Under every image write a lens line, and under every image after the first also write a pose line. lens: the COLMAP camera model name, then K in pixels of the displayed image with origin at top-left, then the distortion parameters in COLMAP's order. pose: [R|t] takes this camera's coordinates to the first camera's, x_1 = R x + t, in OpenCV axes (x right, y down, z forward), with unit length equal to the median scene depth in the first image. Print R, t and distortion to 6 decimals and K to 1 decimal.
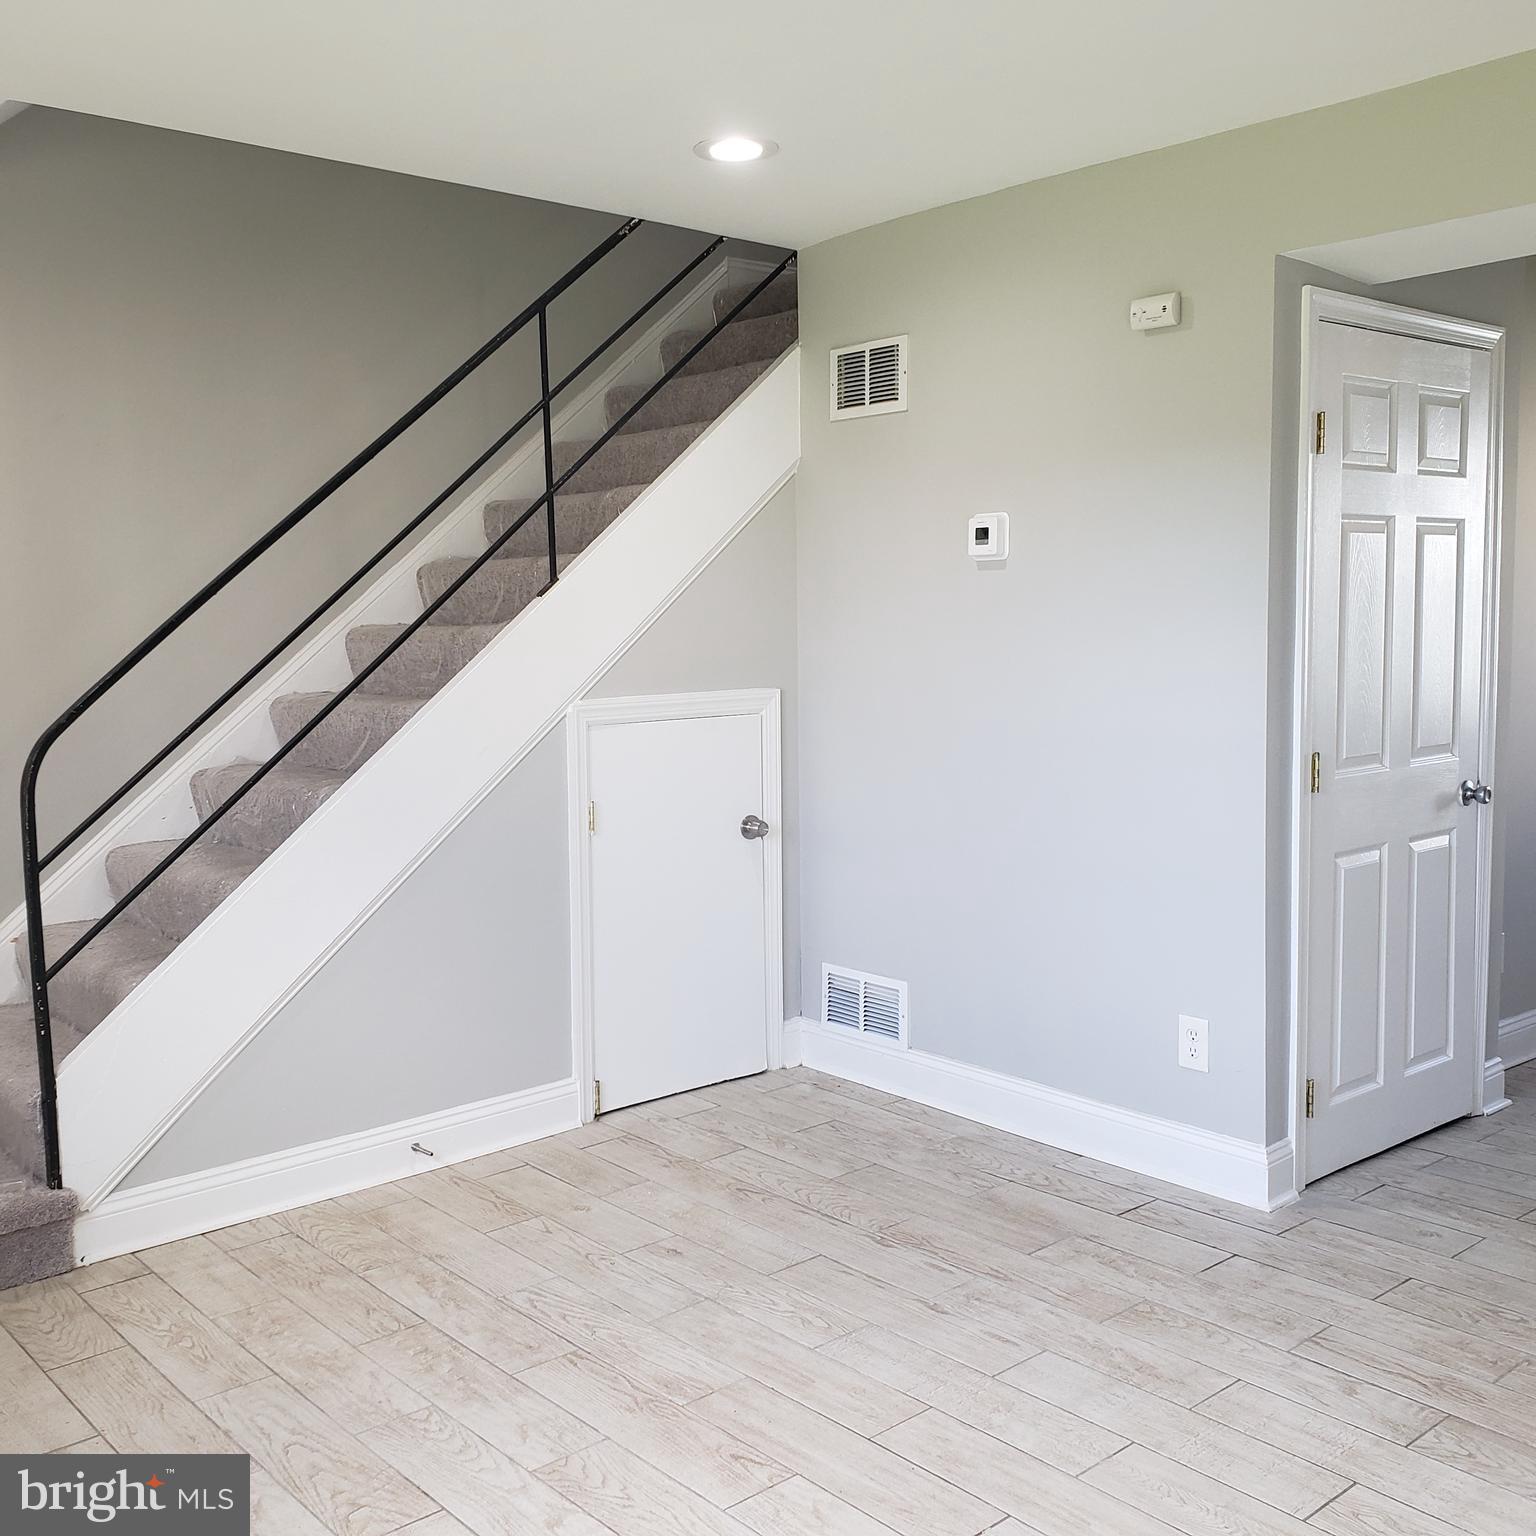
lens RADIAL K [[1623.5, 0, 735.6], [0, 1623.5, 766.1], [0, 0, 1]] dist [0.042549, 0.000000]
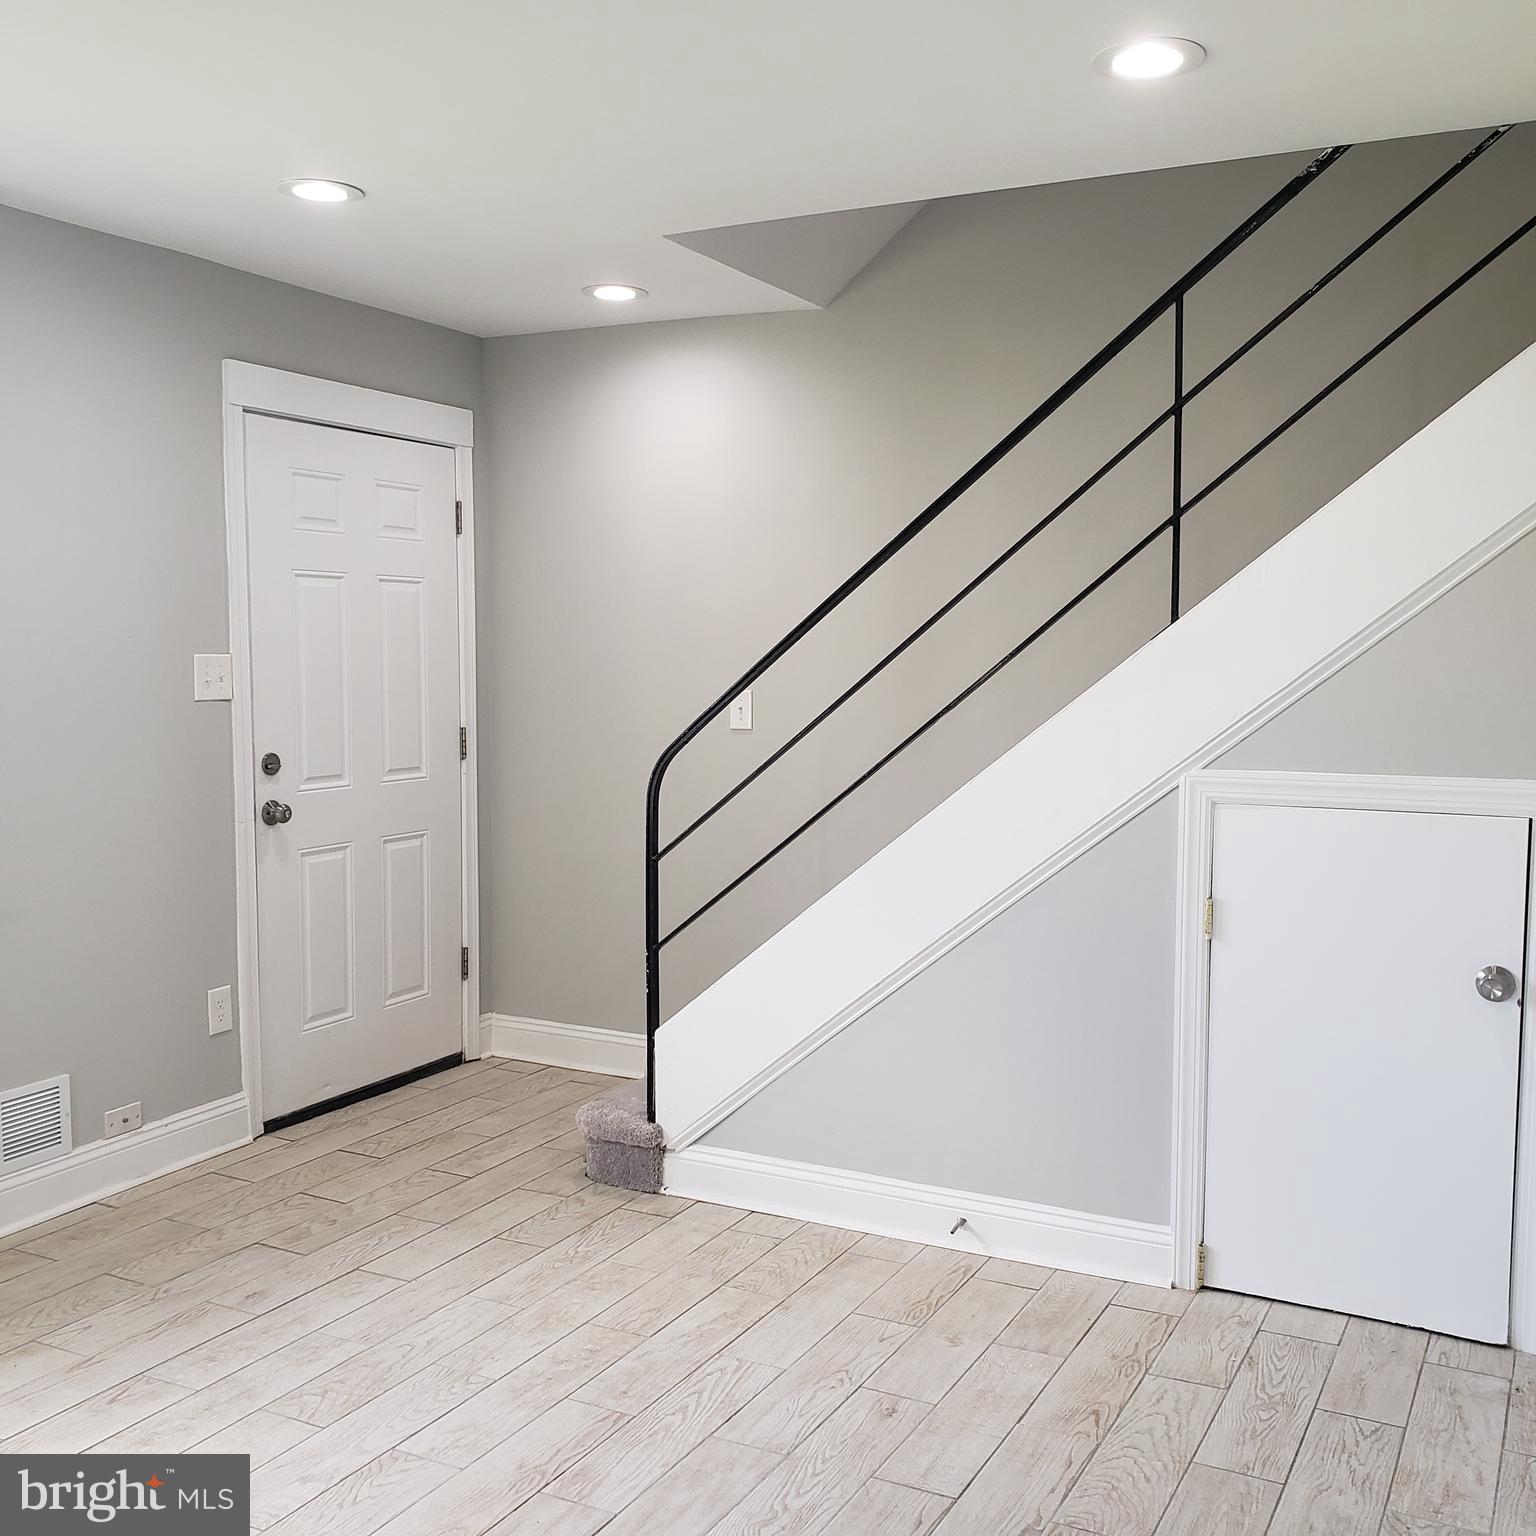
lens RADIAL K [[1623.5, 0, 775.0], [0, 1623.5, 776.8], [0, 0, 1]] dist [0.042549, 0.000000]
pose [[0.362476, 0.090111, -0.927626, 0.658243], [-0.104358, 0.992980, 0.055681, -0.067741], [0.926132, 0.076623, 0.369336, 0.567823]]
